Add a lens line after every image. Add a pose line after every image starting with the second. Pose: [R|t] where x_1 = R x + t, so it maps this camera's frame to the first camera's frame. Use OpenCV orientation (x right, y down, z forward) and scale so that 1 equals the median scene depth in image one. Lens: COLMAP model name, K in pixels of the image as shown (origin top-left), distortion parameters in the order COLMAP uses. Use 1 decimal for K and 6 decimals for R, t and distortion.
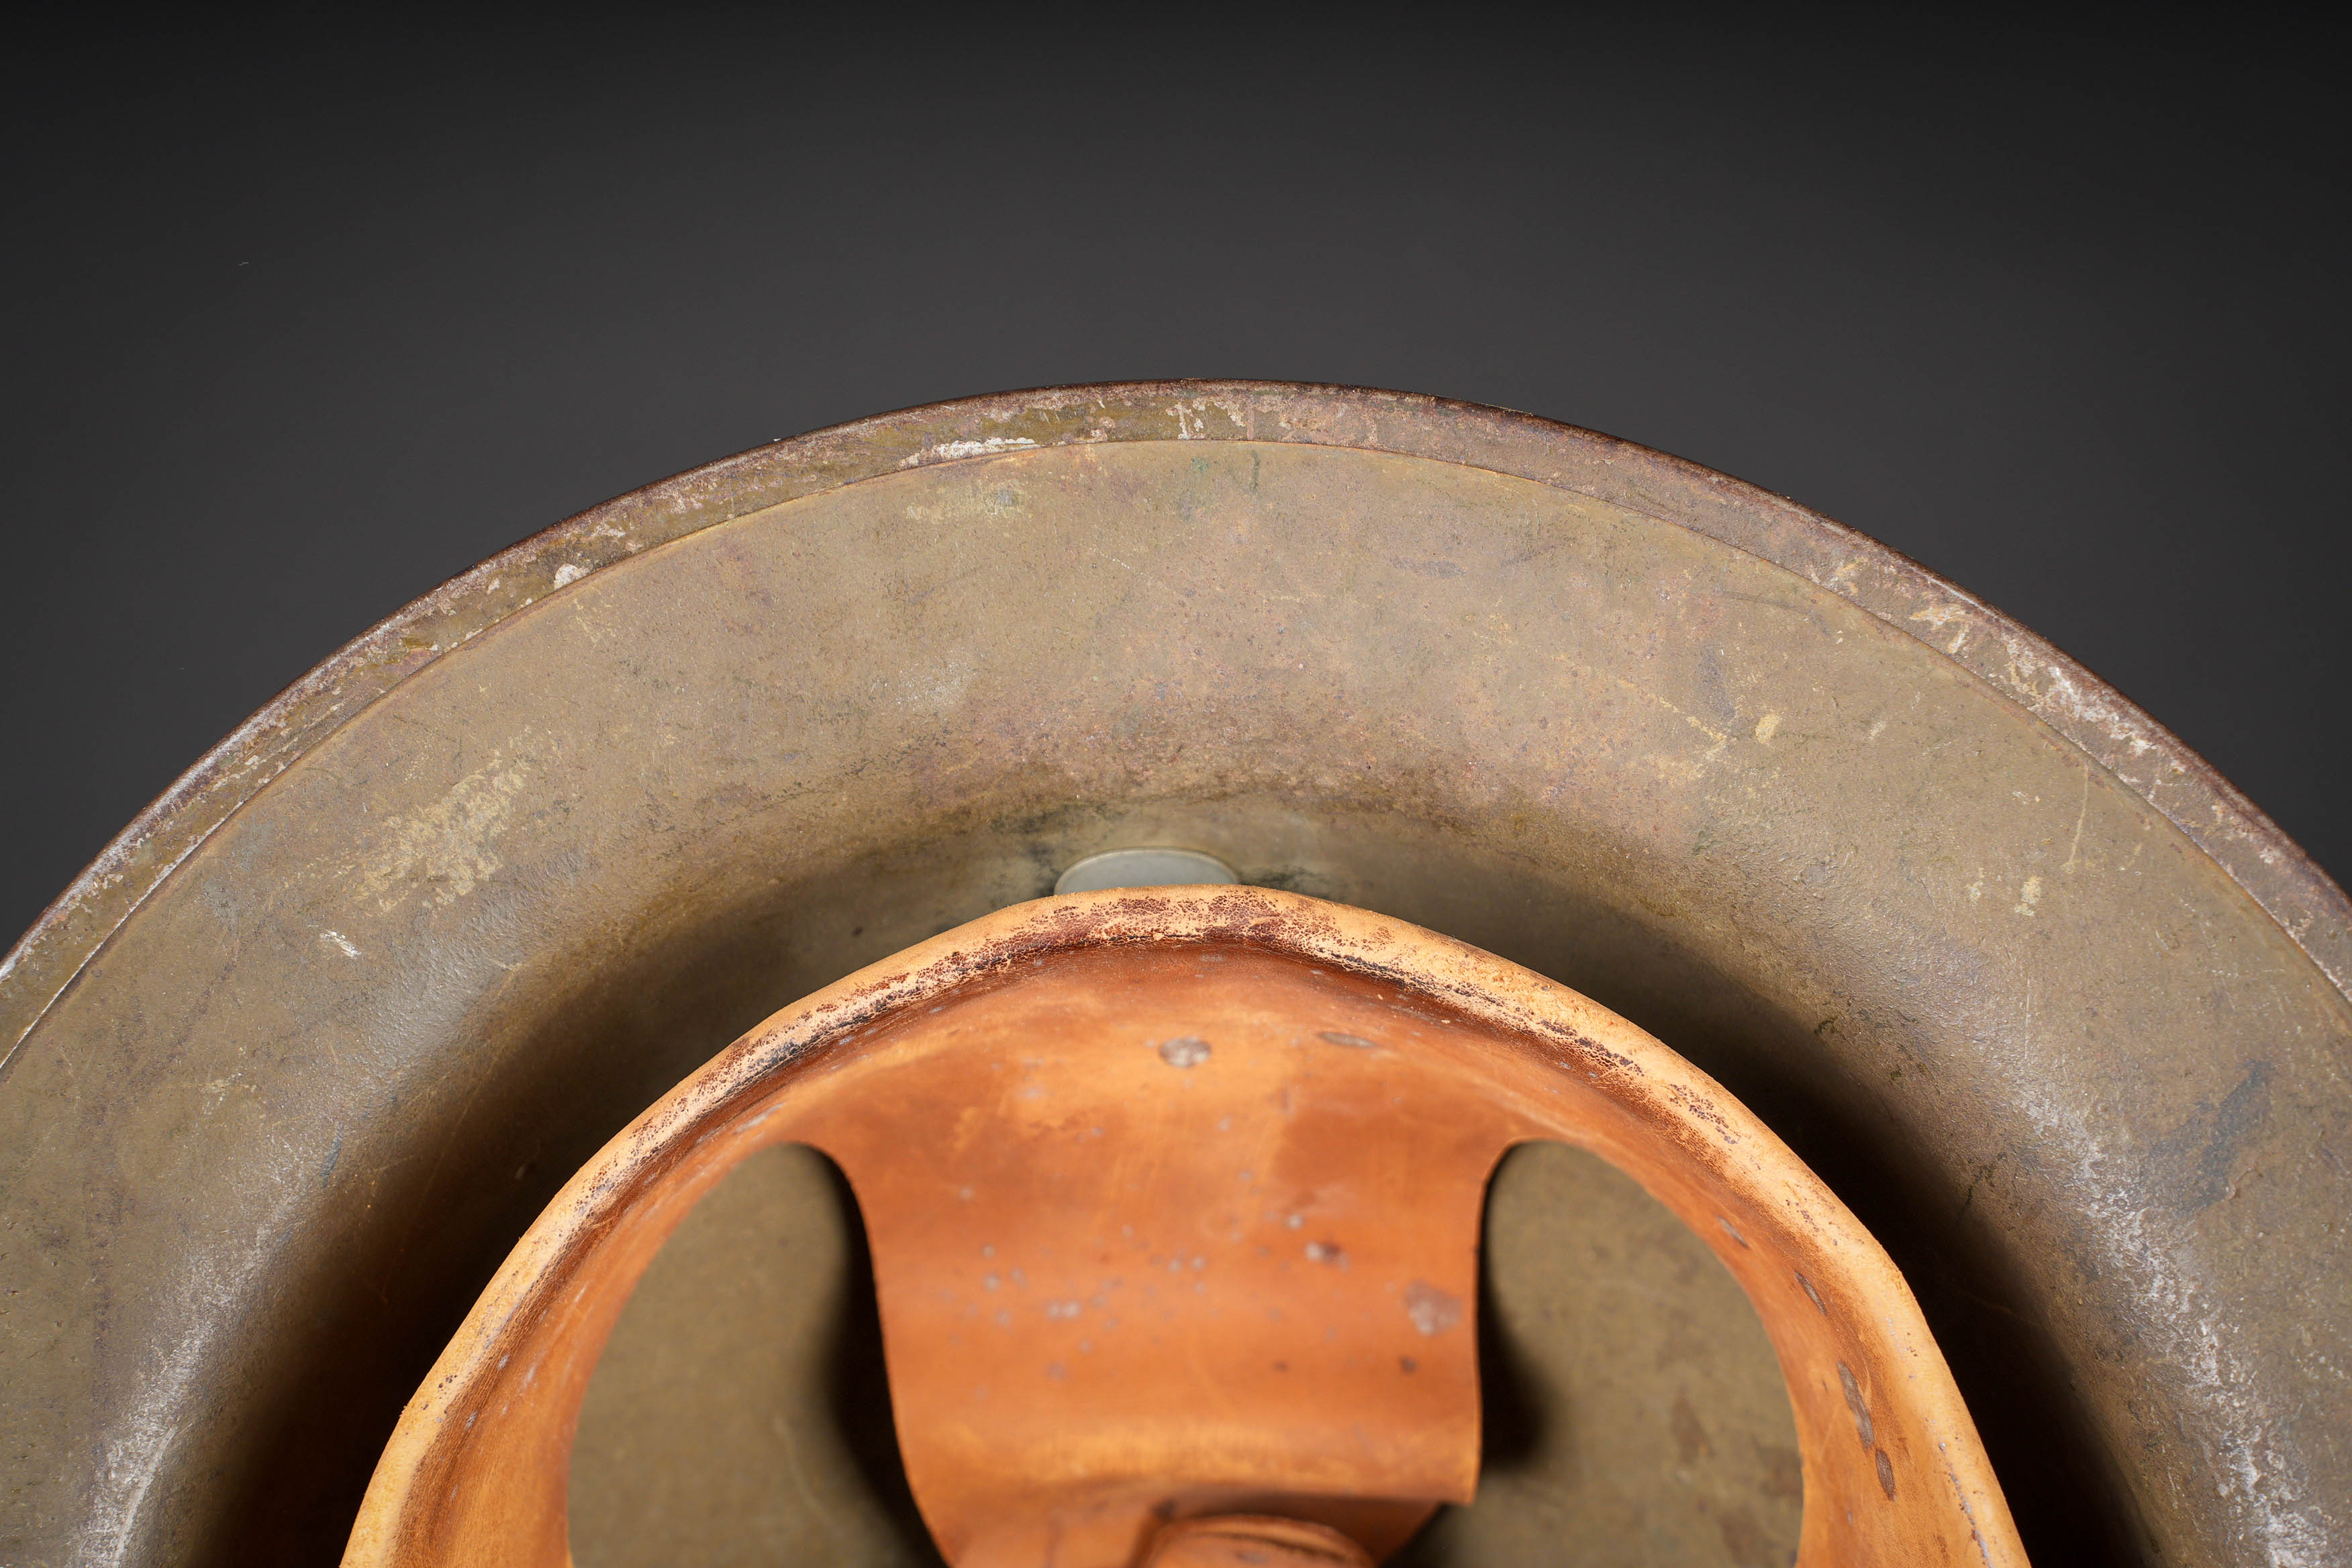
lens RADIAL K [[3931.7, 0, 1197.7], [0, 3931.7, 799.3], [0, 0, 1]] dist [0.344479, 0.000000]
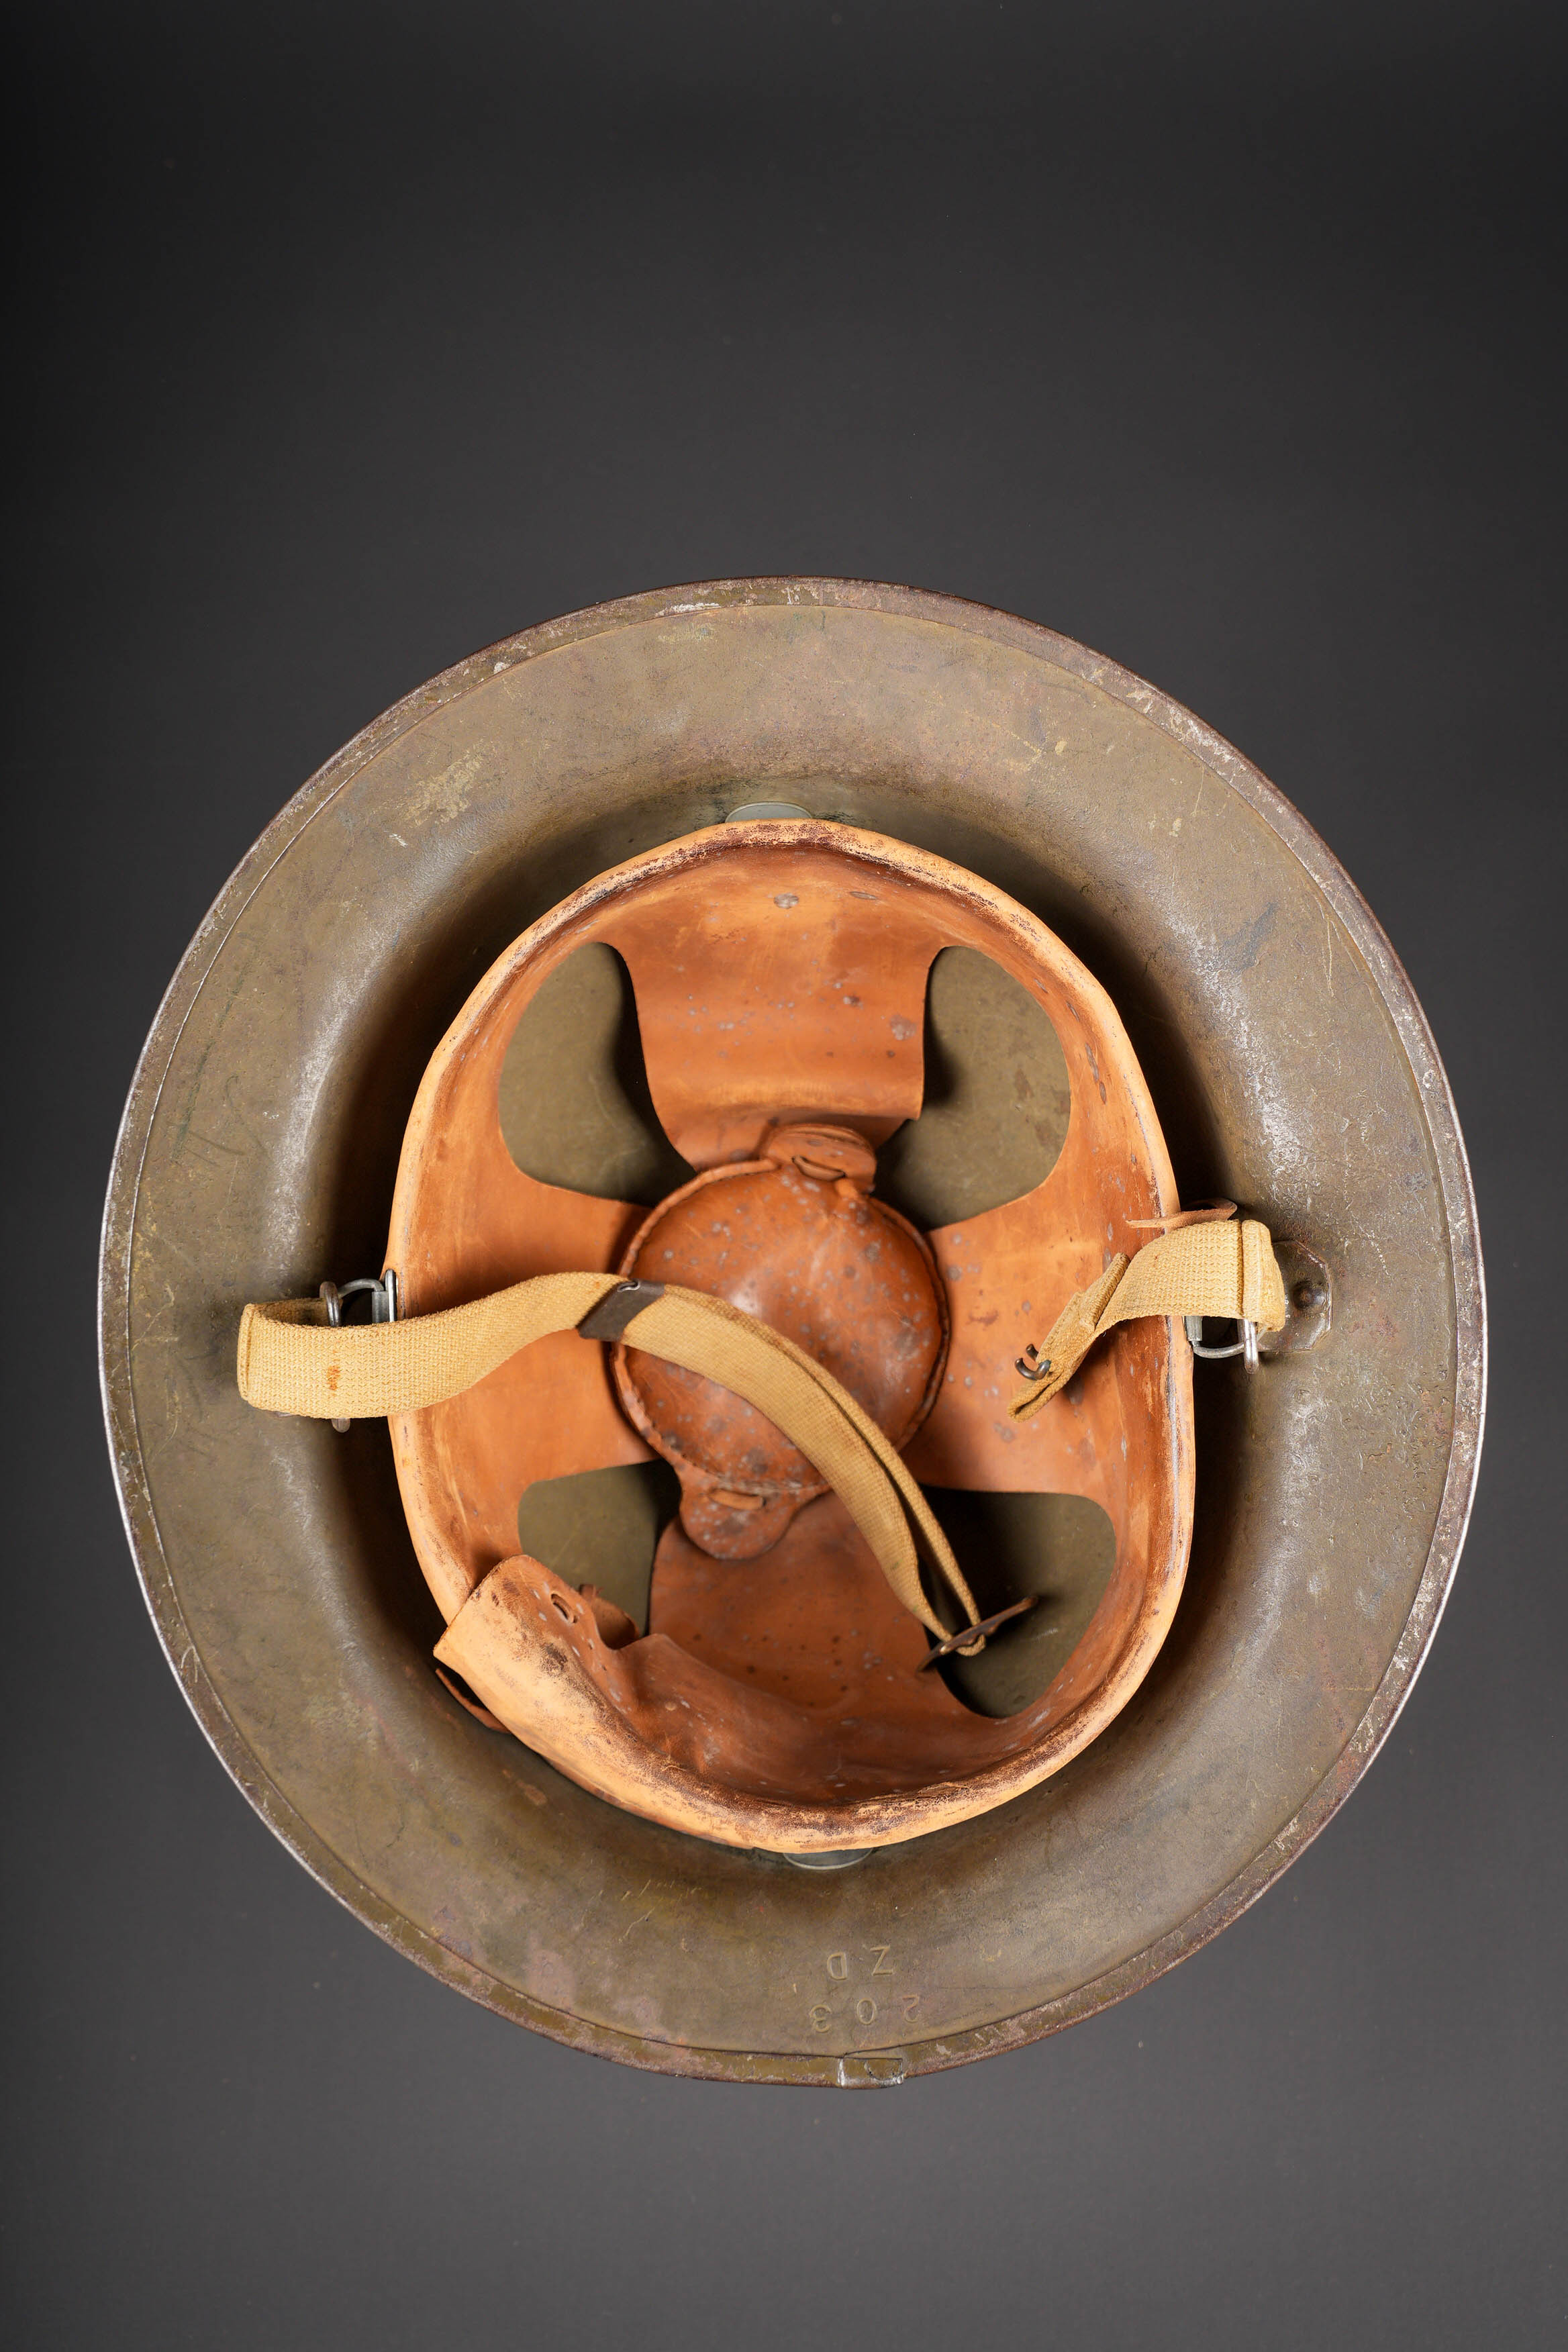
lens RADIAL K [[2485.8, 0, 793.0], [0, 2485.8, 1181.6], [0, 0, 1]] dist [0.048458, 0.000000]
pose [[0.999921, 0.012192, 0.002927, -0.001939], [-0.012500, 0.987605, 0.156463, 0.005016], [-0.000984, -0.156488, 0.987679, -0.366496]]
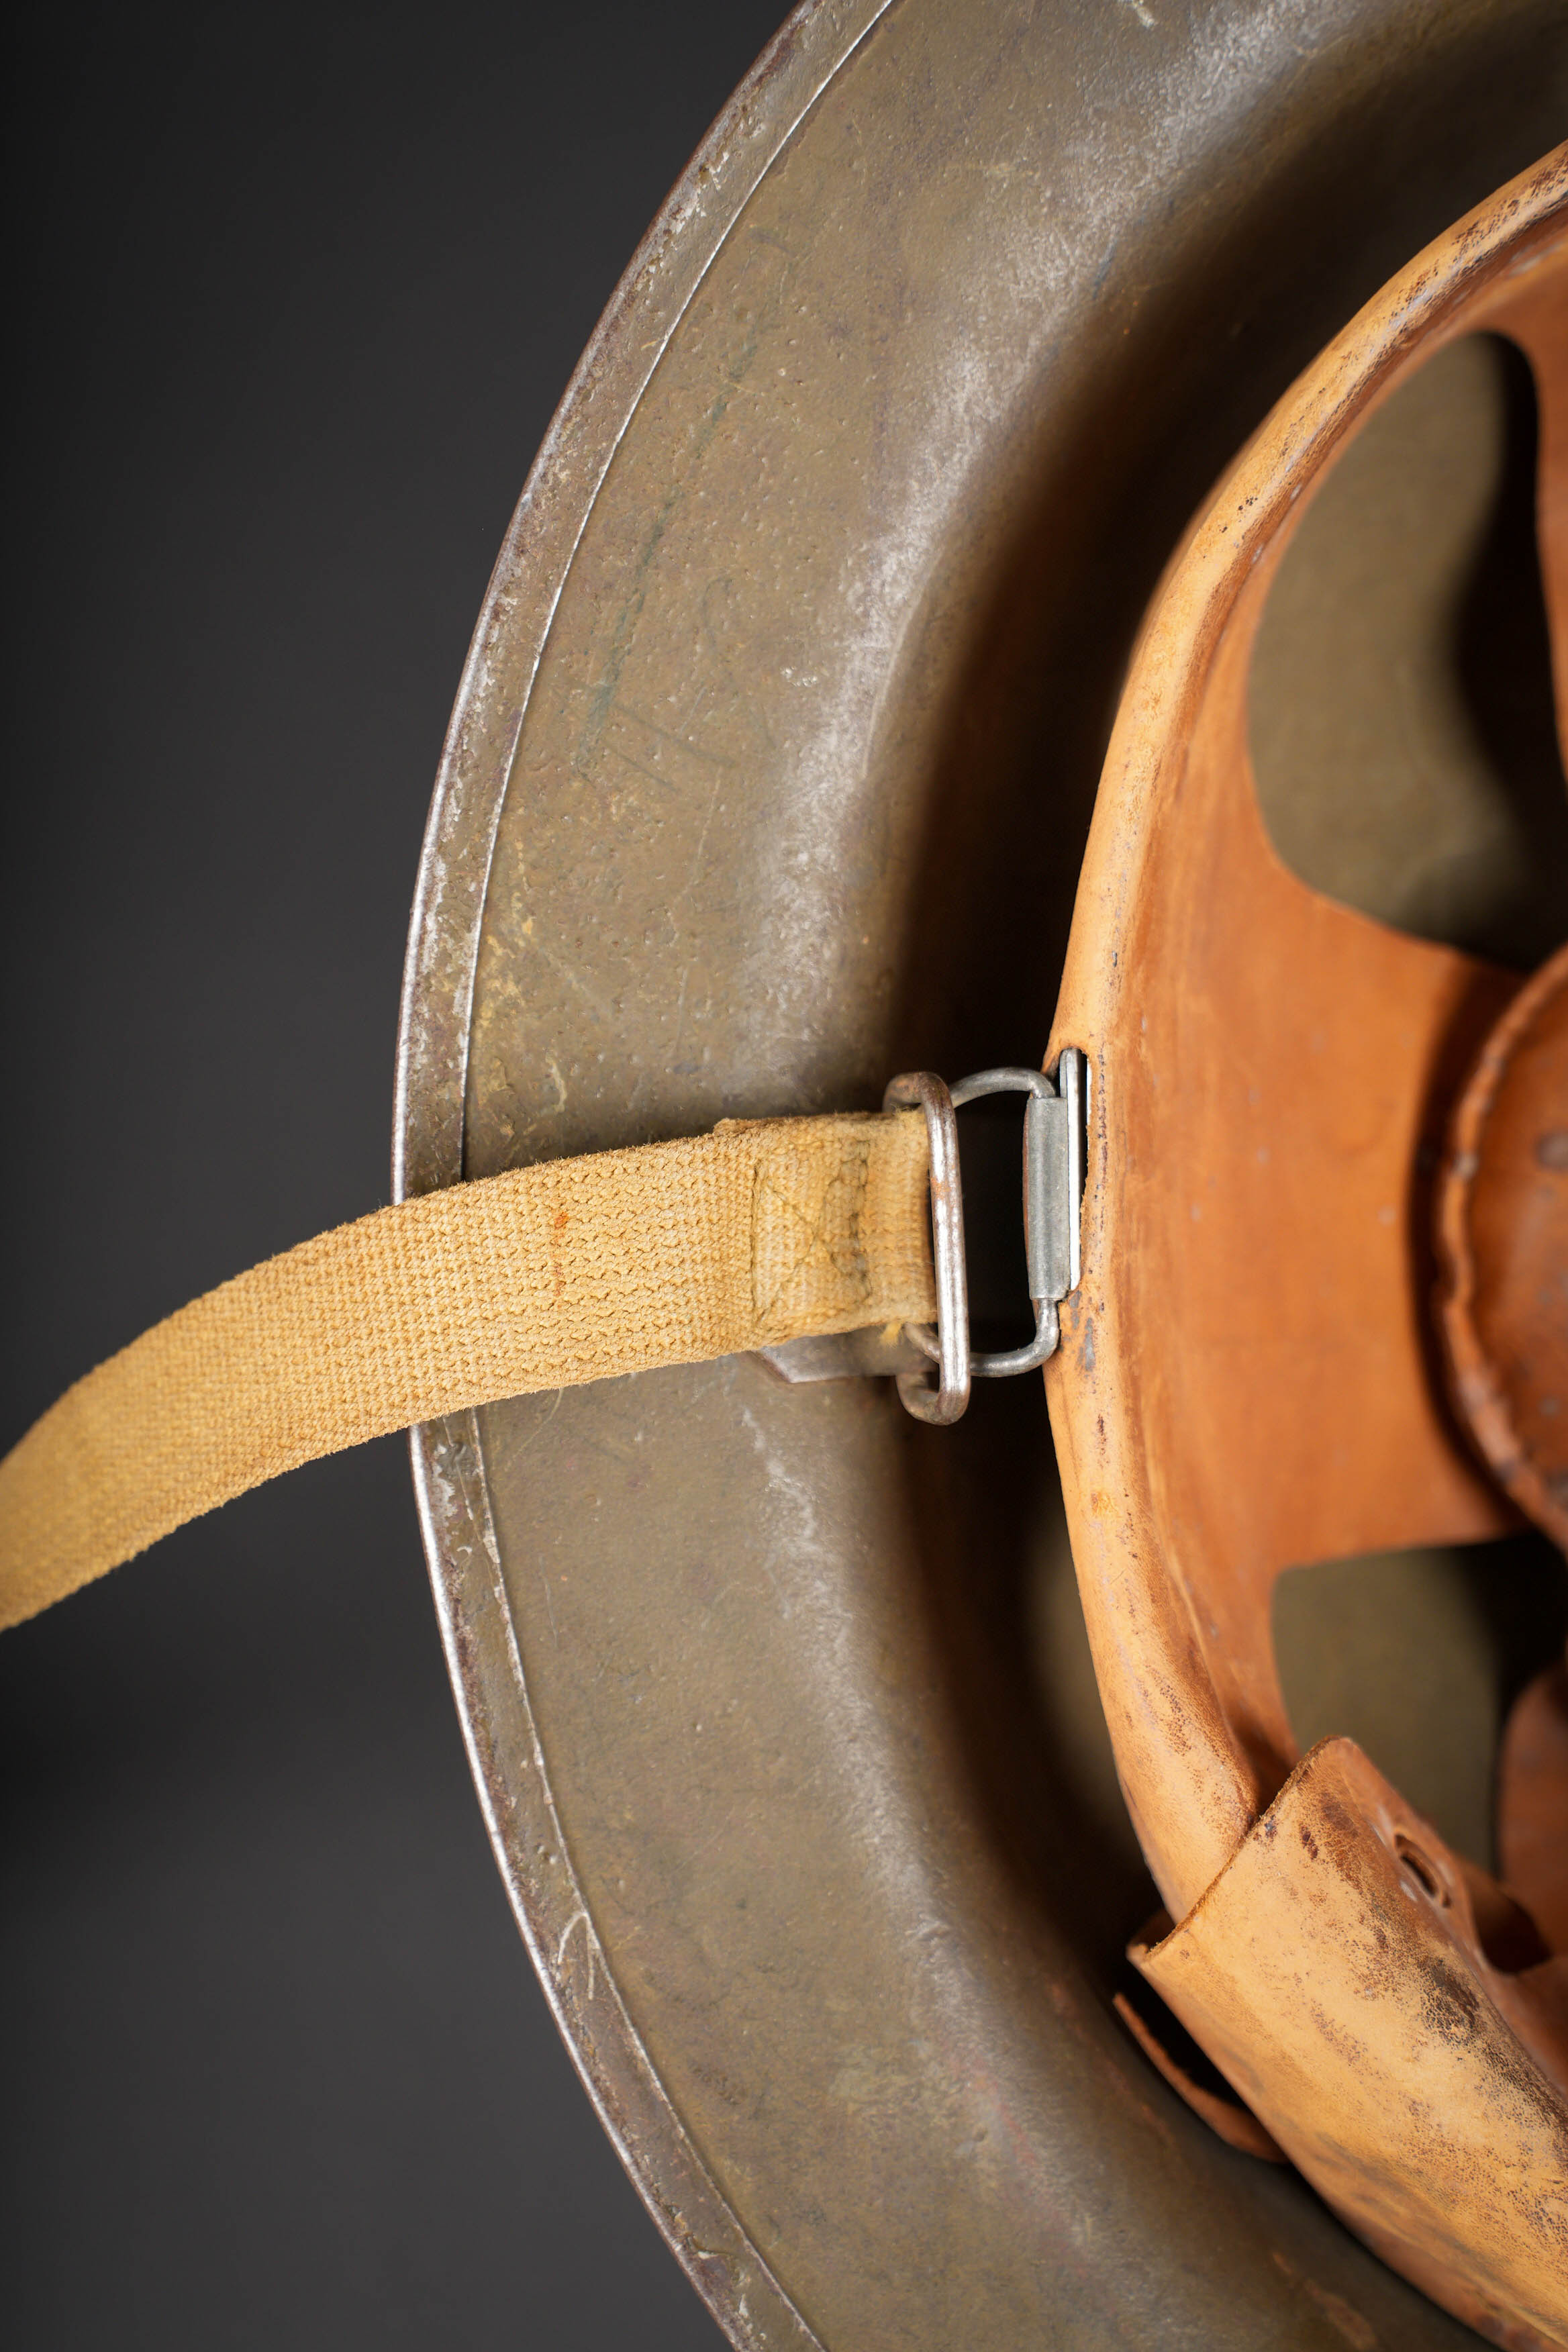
lens RADIAL K [[4040.7, 0, 799.2], [0, 4040.7, 1172.0], [0, 0, 1]] dist [0.346581, 0.000000]
pose [[0.997248, 0.055231, -0.049459, -0.229753], [-0.045814, 0.983573, 0.174598, 0.133370], [0.058290, -0.171852, 0.983397, 0.031076]]
